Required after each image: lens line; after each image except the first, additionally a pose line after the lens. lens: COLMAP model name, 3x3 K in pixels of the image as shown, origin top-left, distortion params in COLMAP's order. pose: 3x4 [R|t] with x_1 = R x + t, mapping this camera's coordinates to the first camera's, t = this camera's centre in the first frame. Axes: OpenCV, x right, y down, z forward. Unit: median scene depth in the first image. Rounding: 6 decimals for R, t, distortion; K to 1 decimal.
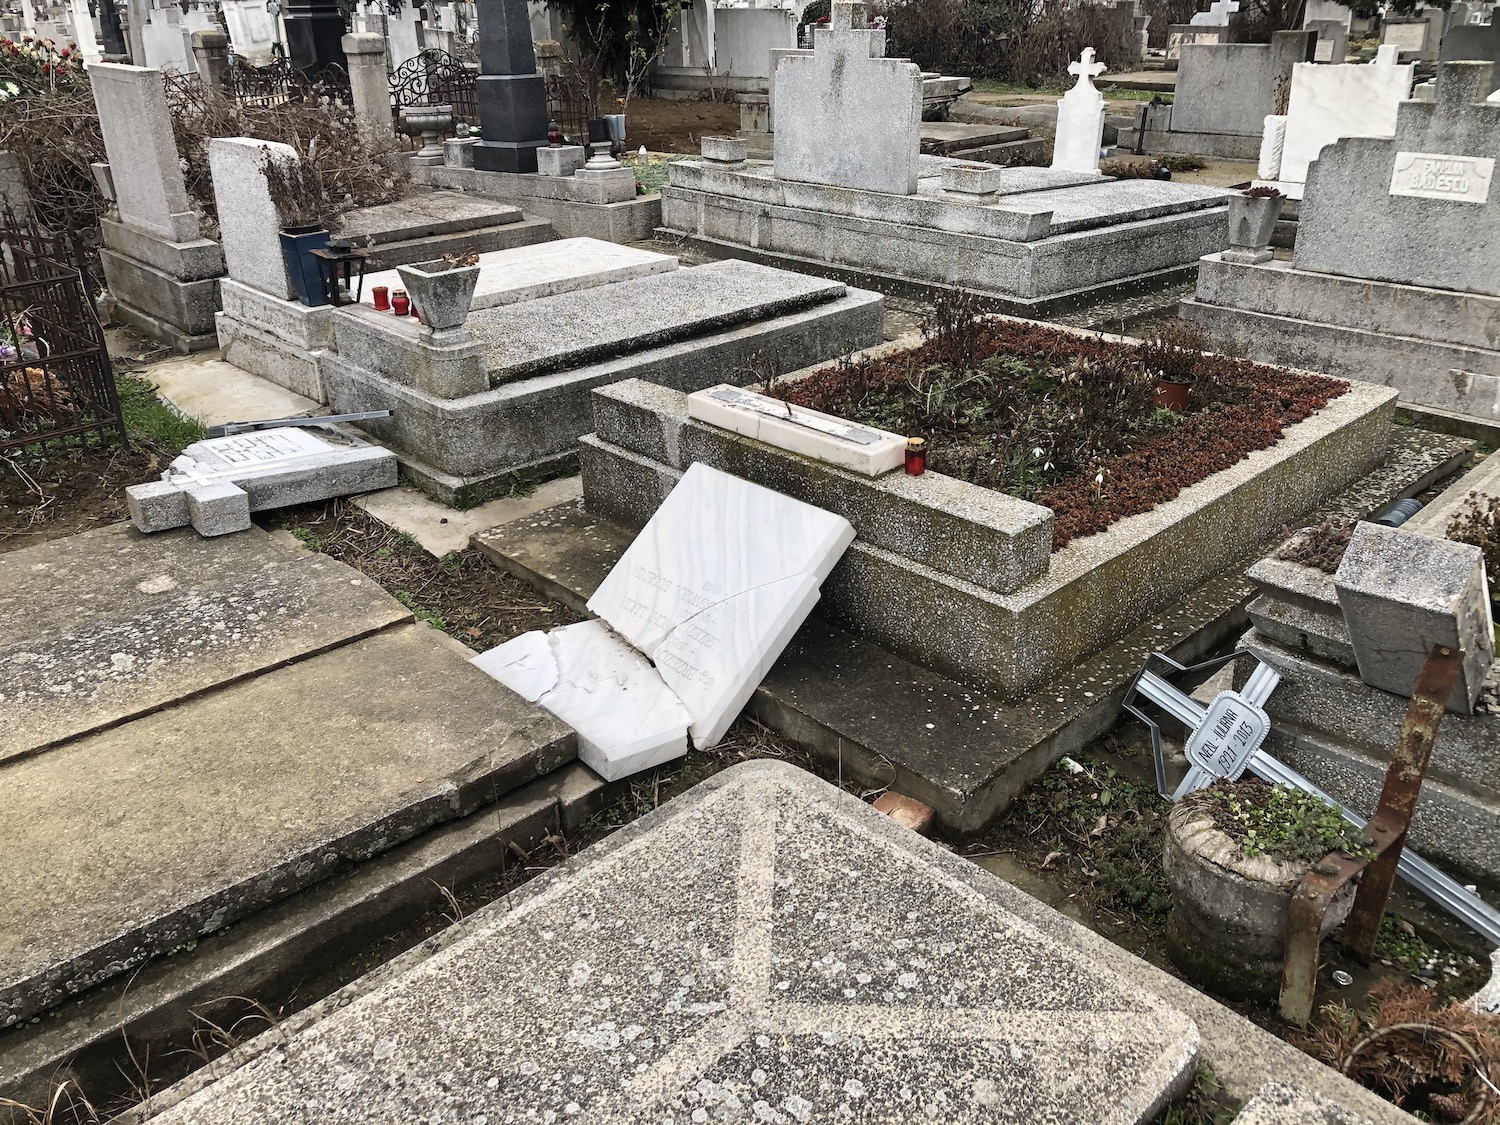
lens RADIAL K [[1227.4, 0, 758.8], [0, 1227.4, 562.9], [0, 0, 1]] dist [0.002564, -0.003011]
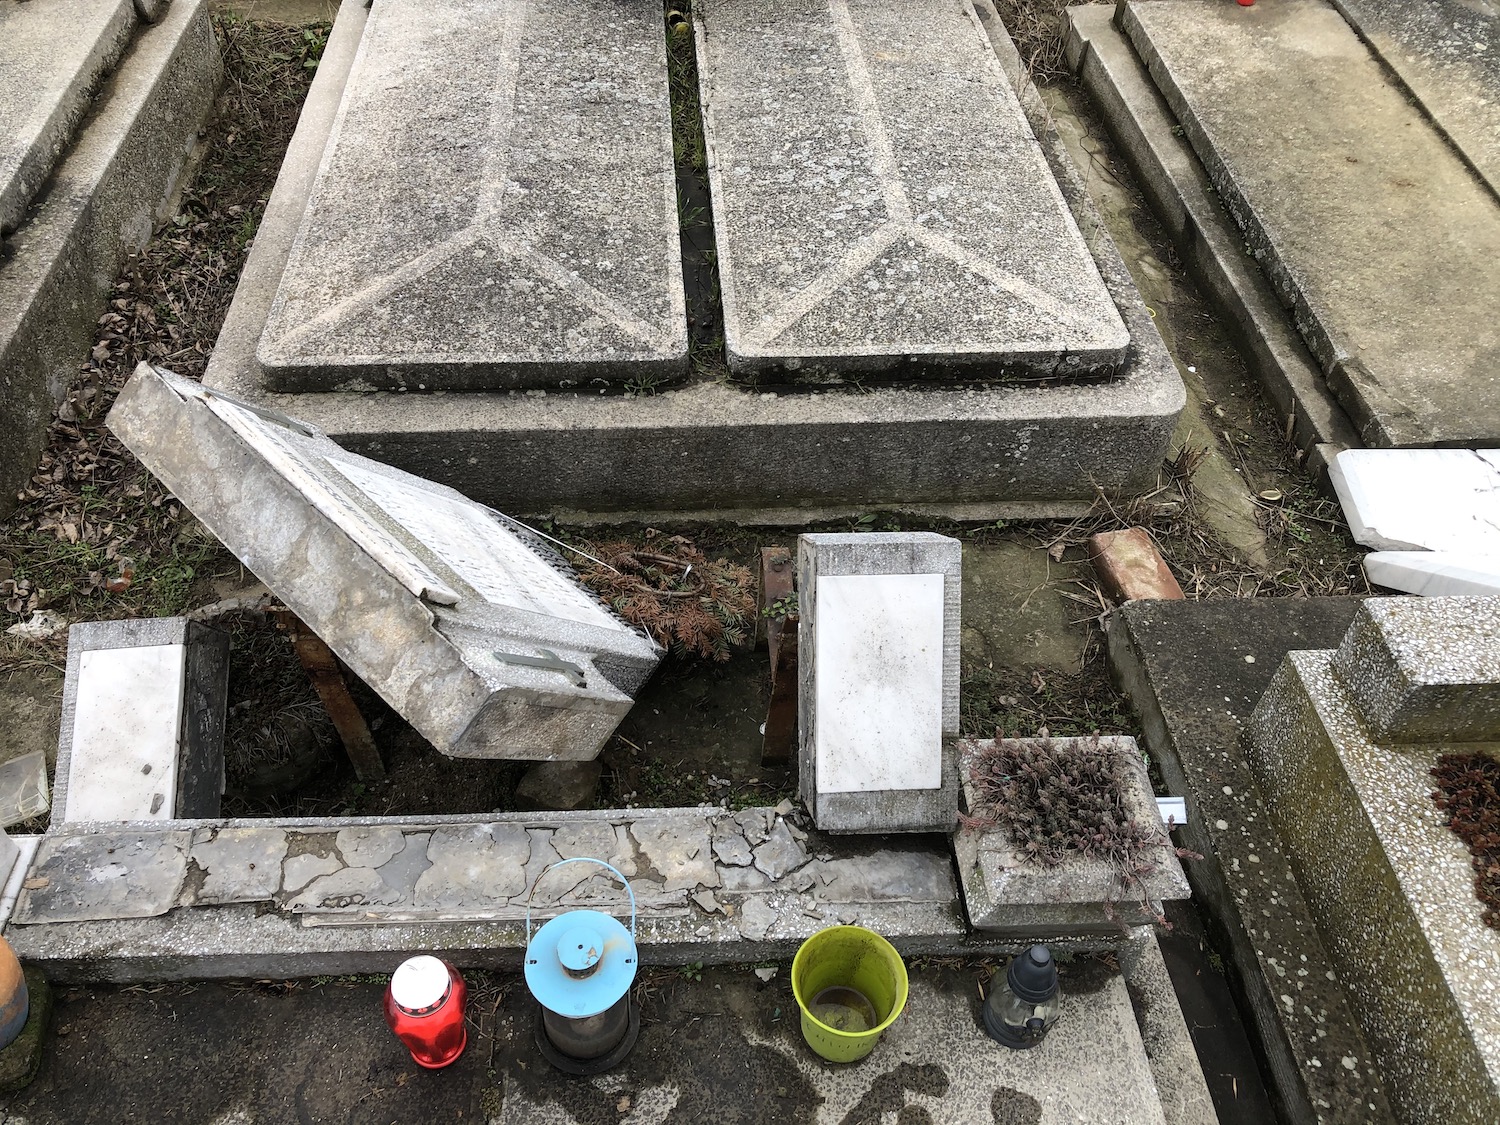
lens RADIAL K [[1199.9, 0, 739.8], [0, 1199.9, 569.5], [0, 0, 1]] dist [0.002226, -0.002032]
pose [[-0.644619, 0.567169, -0.512626, 0.759815], [-0.338452, 0.389530, 0.856573, -0.485853], [0.685505, 0.725663, -0.059139, 0.757013]]
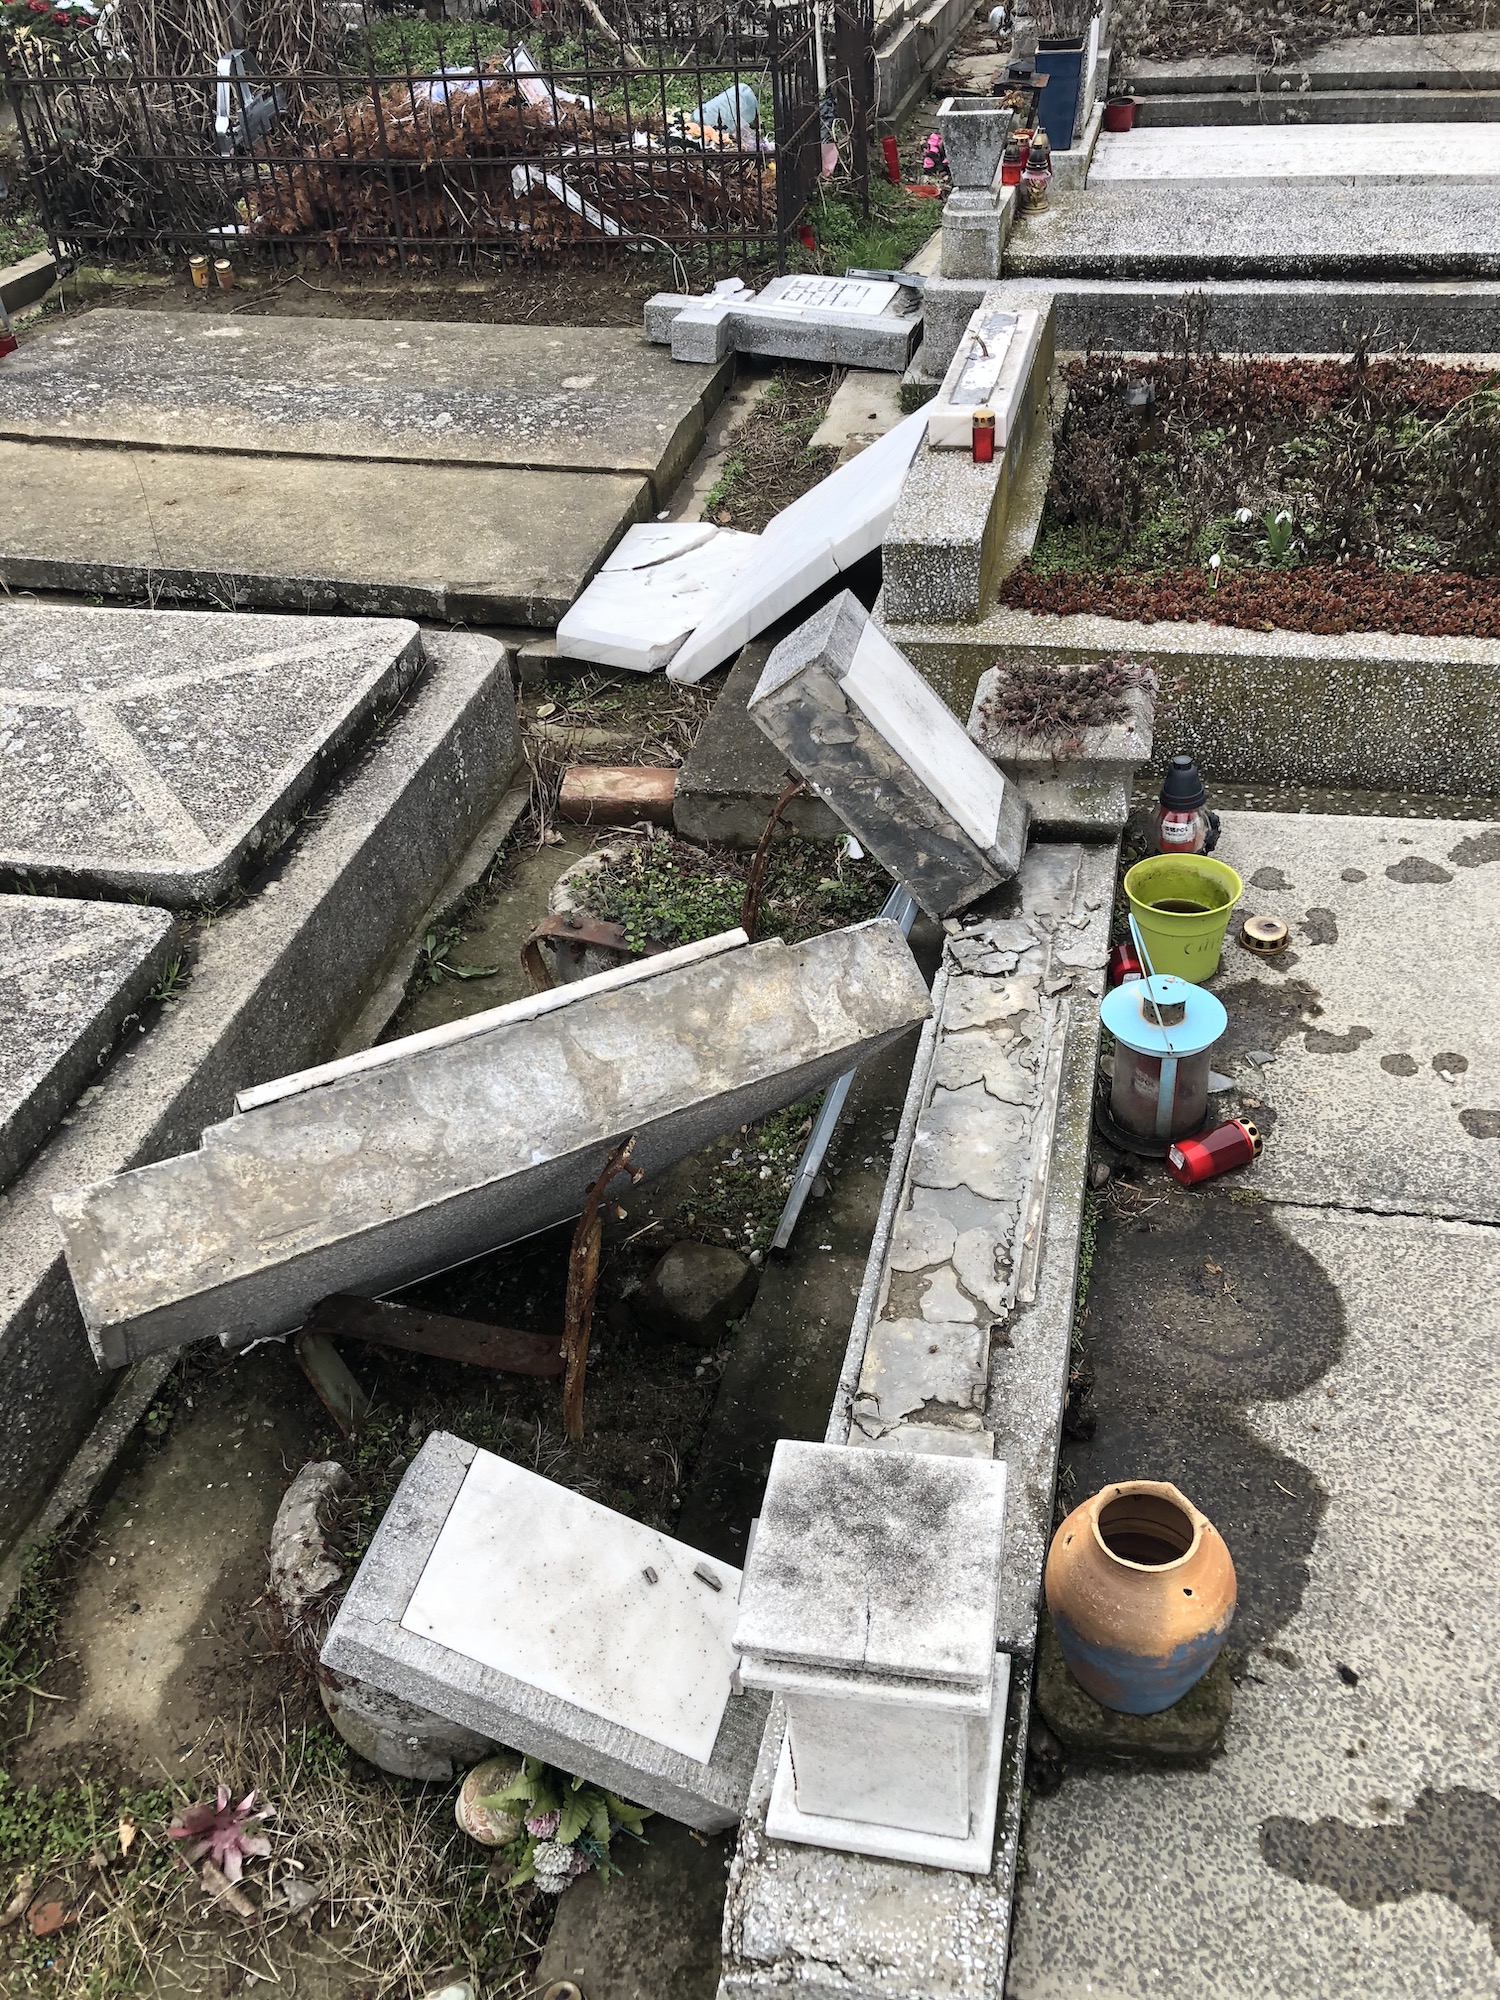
lens RADIAL K [[1636.6, 0, 750.0], [0, 1636.6, 1000.0], [0, 0, 1]] dist [0.002564, -0.003011]
pose [[0.554784, 0.503306, -0.662494, 0.974900], [-0.316872, 0.864080, 0.391099, -0.147841], [0.769290, -0.007050, 0.638861, 0.251938]]
